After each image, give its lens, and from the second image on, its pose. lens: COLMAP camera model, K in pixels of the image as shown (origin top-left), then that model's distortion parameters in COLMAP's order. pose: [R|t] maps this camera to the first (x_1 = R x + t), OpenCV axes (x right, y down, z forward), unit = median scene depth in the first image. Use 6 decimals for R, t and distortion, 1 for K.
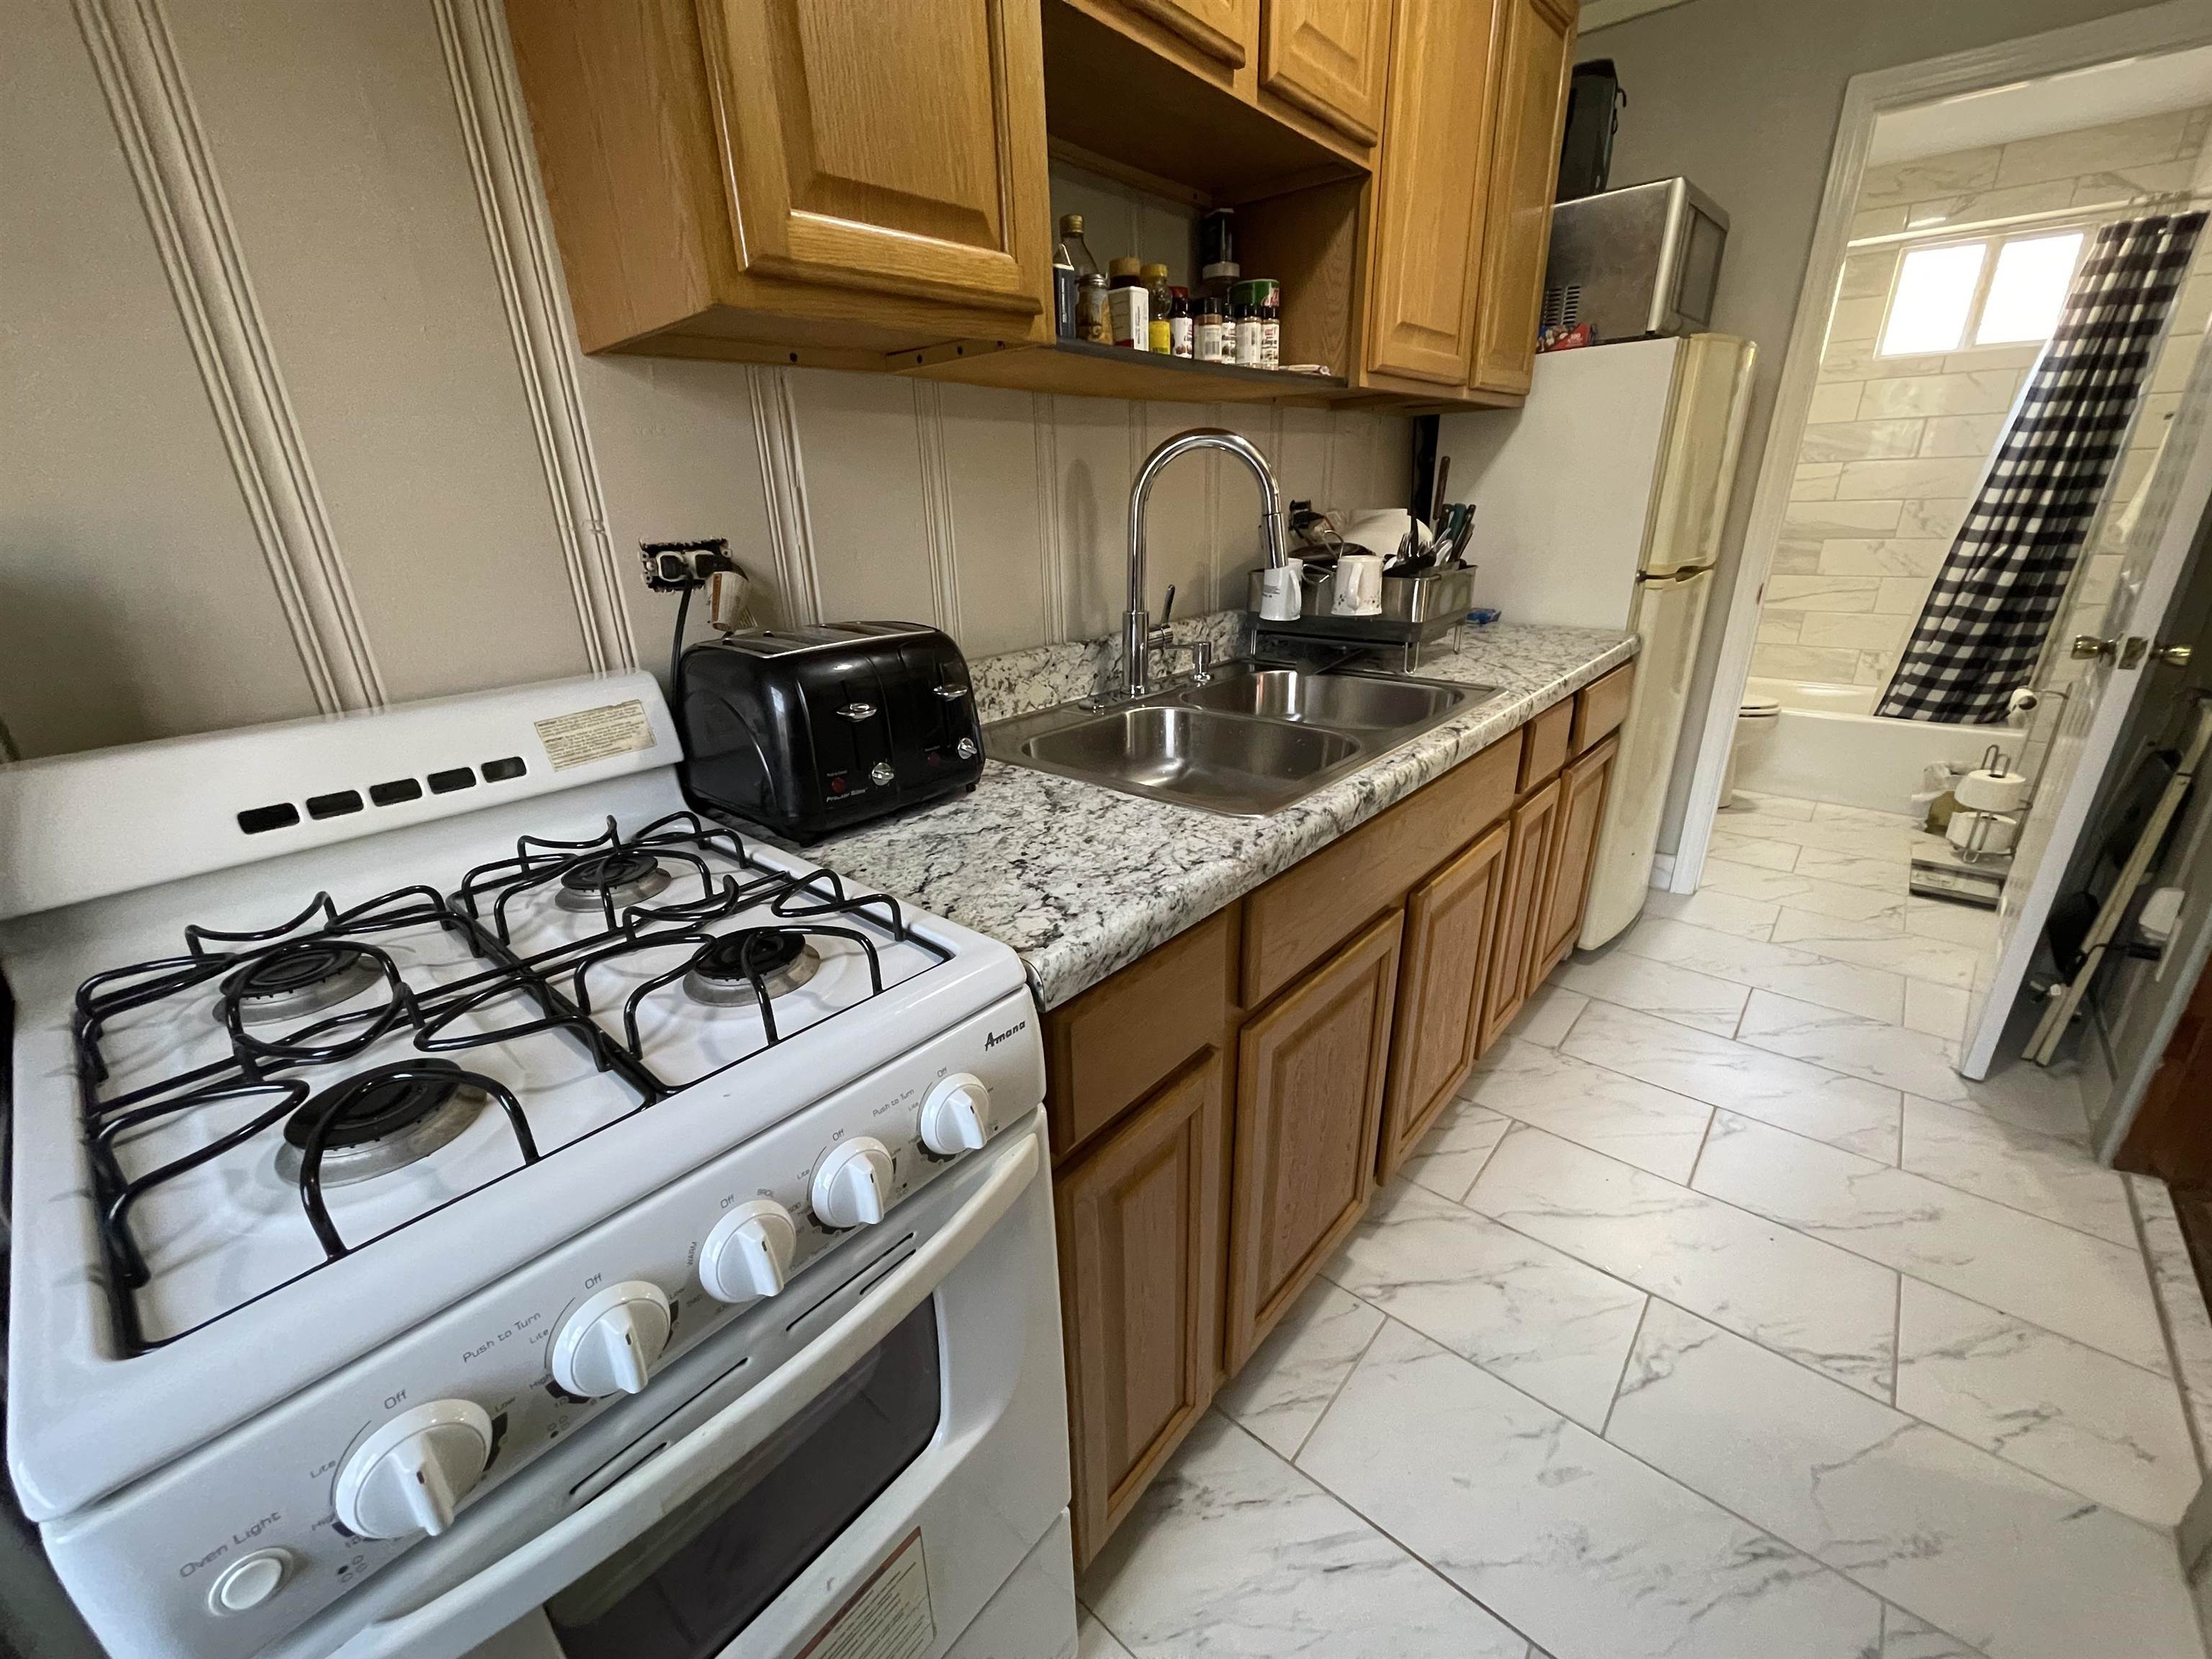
lens RADIAL K [[869.4, 0, 1097.3], [0, 869.4, 834.8], [0, 0, 1]] dist [-0.012082, -0.000954]
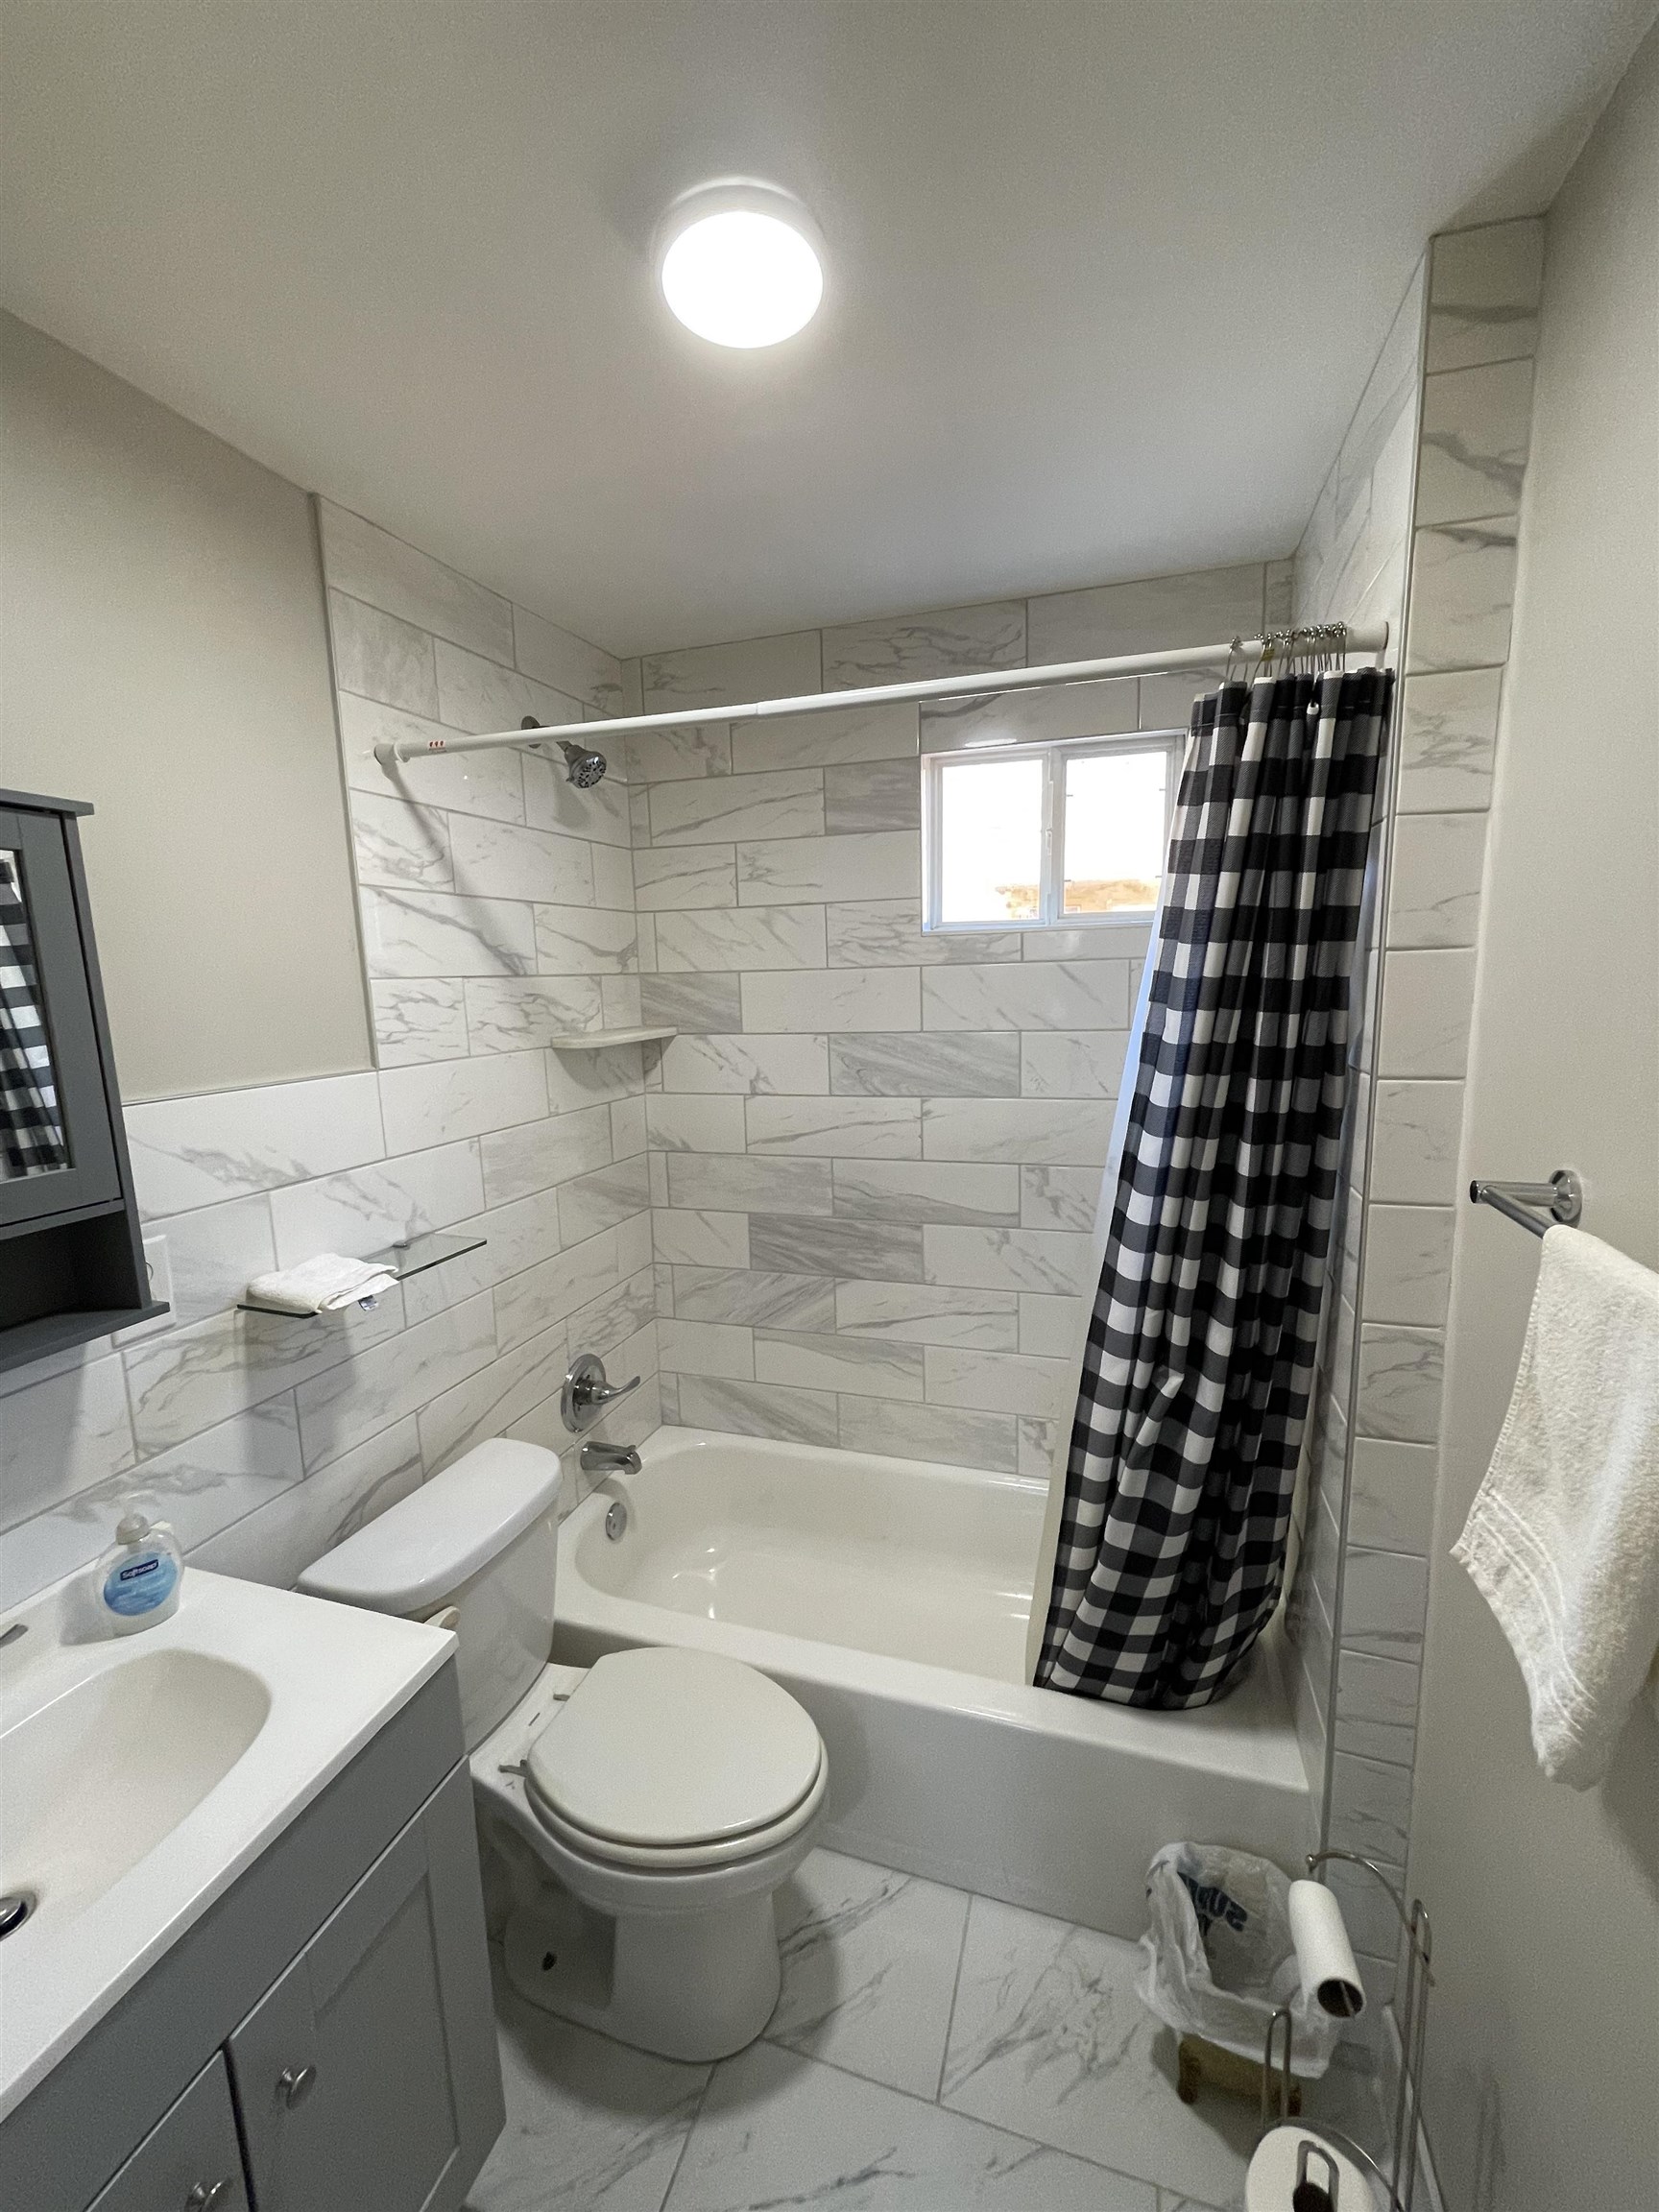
lens RADIAL K [[869.4, 0, 839.1], [0, 869.4, 1100.6], [0, 0, 1]] dist [-0.012082, -0.000954]
pose [[0.912407, -0.058801, 0.405039, 0.711466], [0.150745, 0.968337, -0.198998, -0.394268], [-0.380513, 0.242625, 0.892381, 0.620117]]
